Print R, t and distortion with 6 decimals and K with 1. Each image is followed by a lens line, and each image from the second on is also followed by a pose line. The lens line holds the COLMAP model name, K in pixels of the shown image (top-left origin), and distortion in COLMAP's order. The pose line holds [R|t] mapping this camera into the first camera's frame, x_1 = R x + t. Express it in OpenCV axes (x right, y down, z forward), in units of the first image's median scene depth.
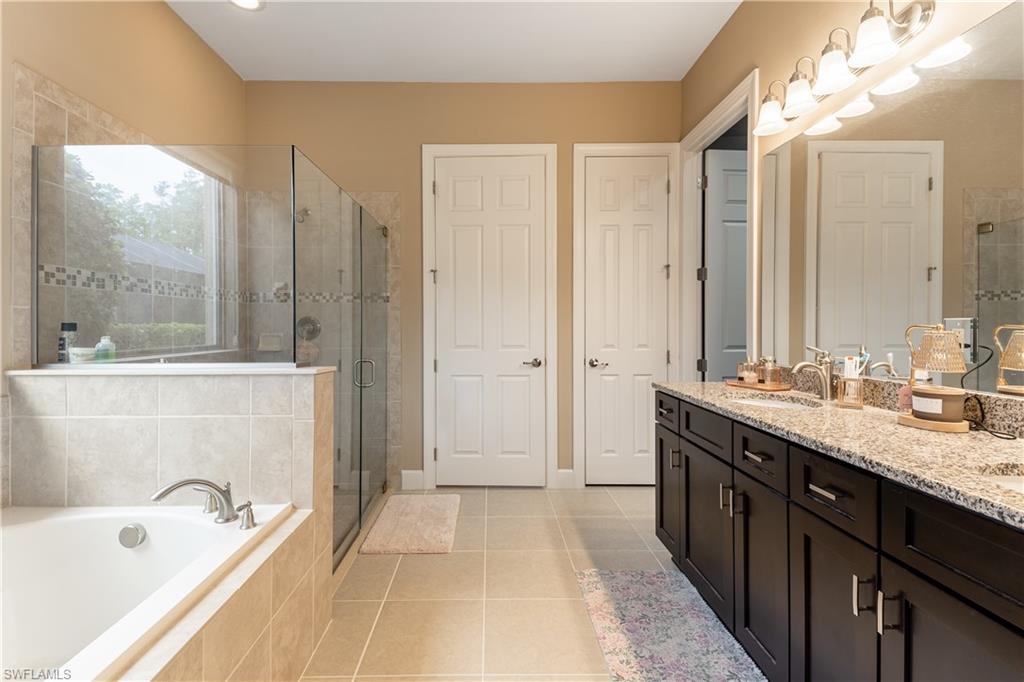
lens RADIAL K [[451.1, 0, 508.5], [0, 451.1, 317.9], [0, 0, 1]] dist [0.001588, 0.000001]
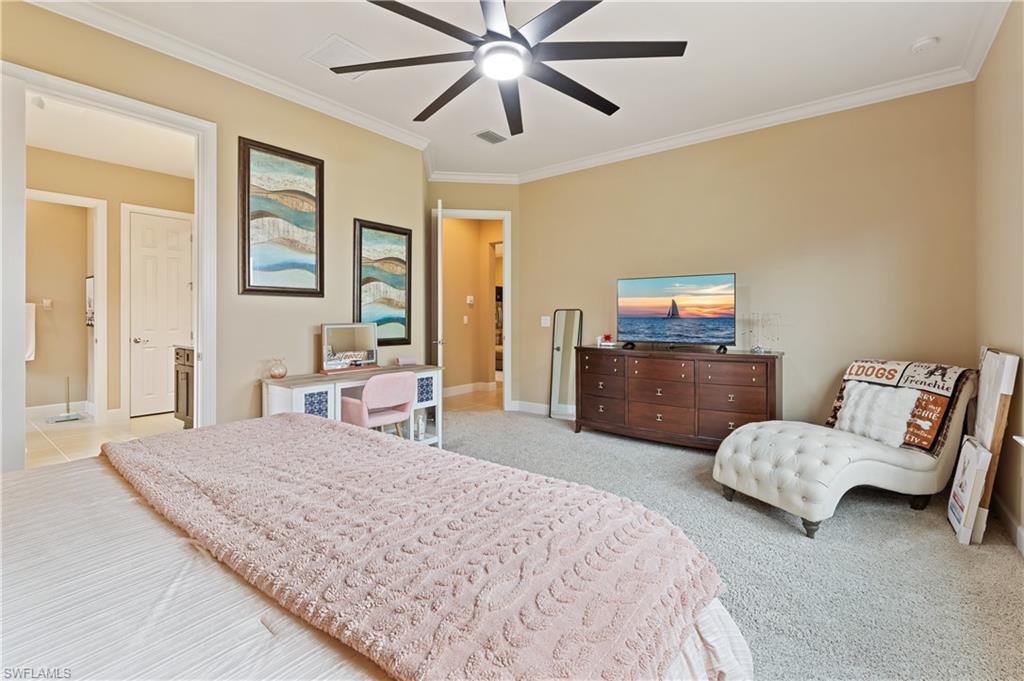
lens RADIAL K [[451.1, 0, 508.5], [0, 451.1, 317.4], [0, 0, 1]] dist [0.001588, 0.000001]
pose [[0.644570, -0.003268, 0.764539, -0.259274], [-0.004881, 0.999953, 0.008389, -0.003854], [-0.764530, -0.009139, 0.644523, -1.443141]]
